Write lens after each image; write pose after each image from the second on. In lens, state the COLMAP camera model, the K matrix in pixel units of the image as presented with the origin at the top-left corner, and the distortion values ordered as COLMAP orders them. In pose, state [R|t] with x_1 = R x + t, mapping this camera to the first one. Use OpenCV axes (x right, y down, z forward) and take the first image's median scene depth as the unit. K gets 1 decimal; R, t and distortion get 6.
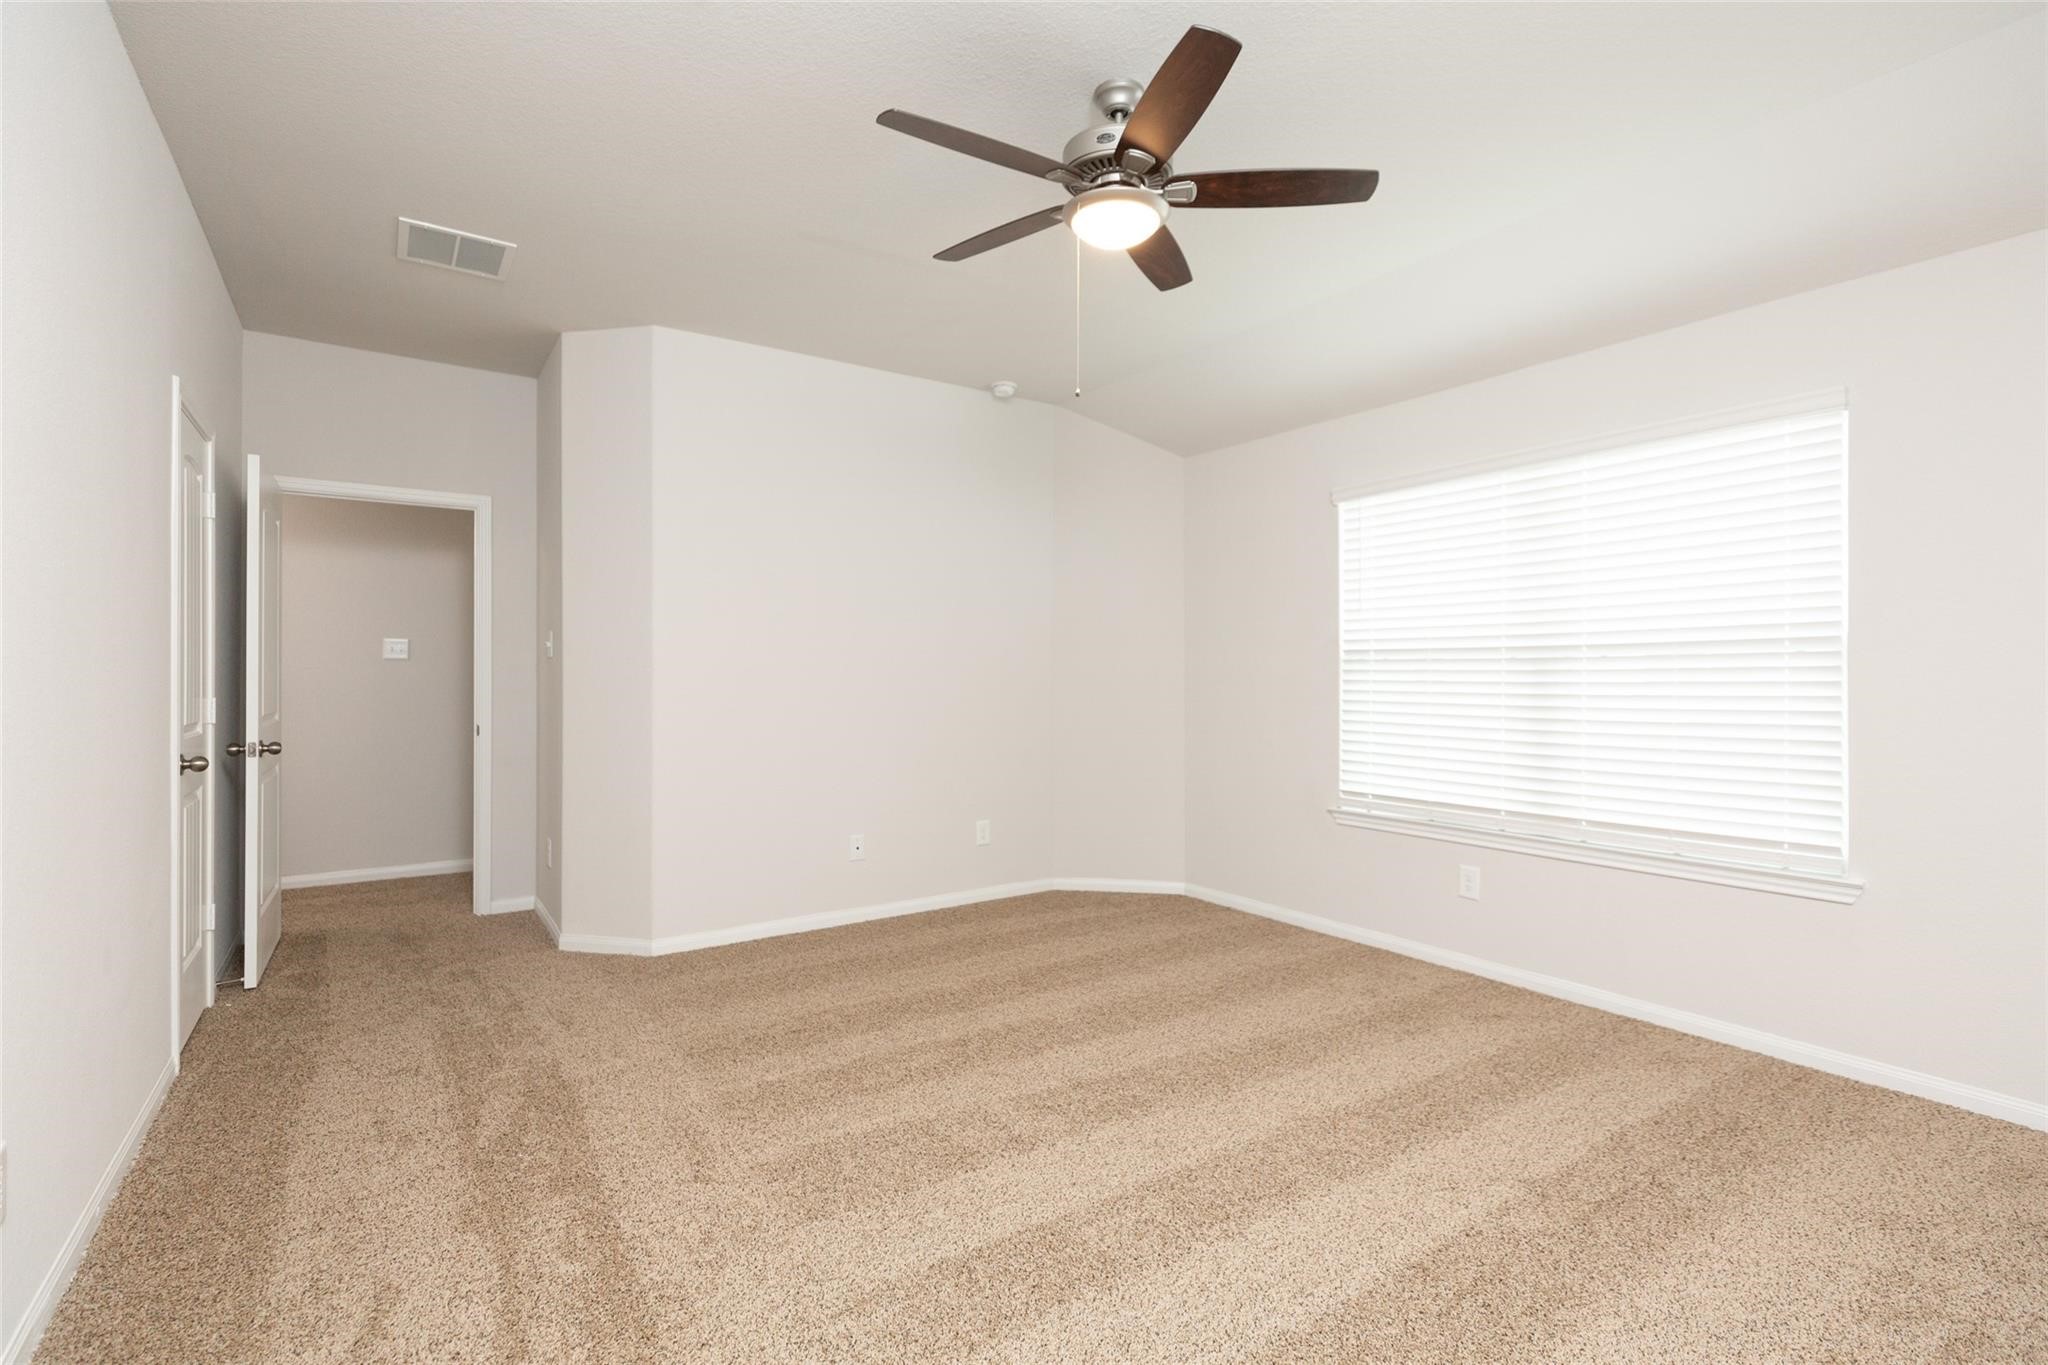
lens RADIAL K [[919.0, 0, 1016.9], [0, 919.0, 669.0], [0, 0, 1]] dist [0.005530, -0.001224]
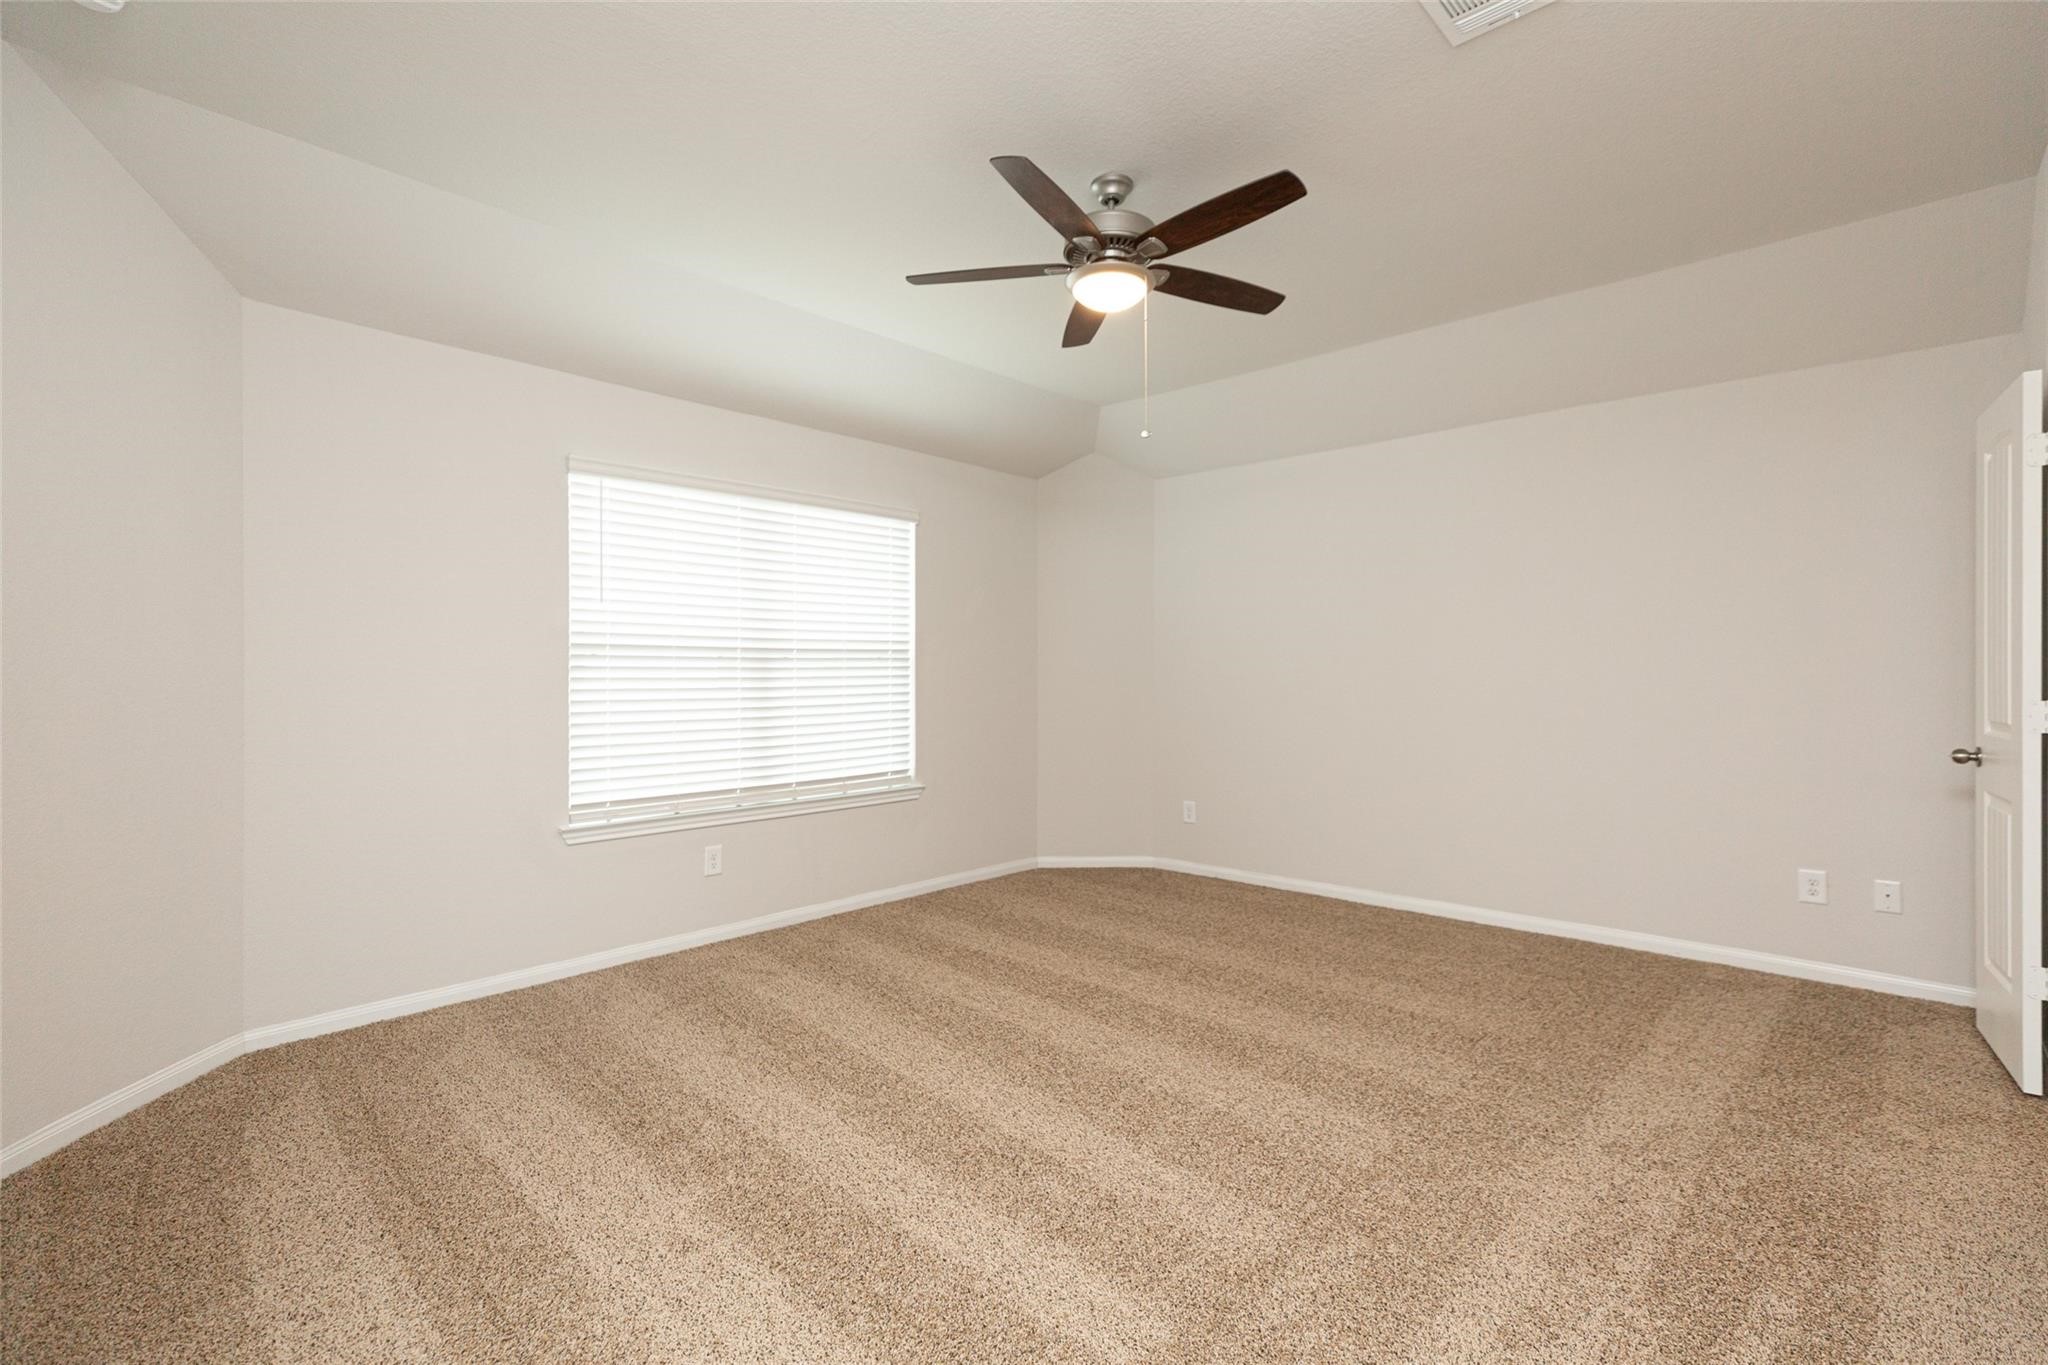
lens RADIAL K [[919.0, 0, 1013.8], [0, 919.0, 669.6], [0, 0, 1]] dist [0.005530, -0.001224]
pose [[-0.198656, -0.000177, 0.980069, -0.579313], [-0.003381, 0.999994, -0.000505, 0.002806], [-0.980063, -0.003414, -0.198655, 0.764972]]
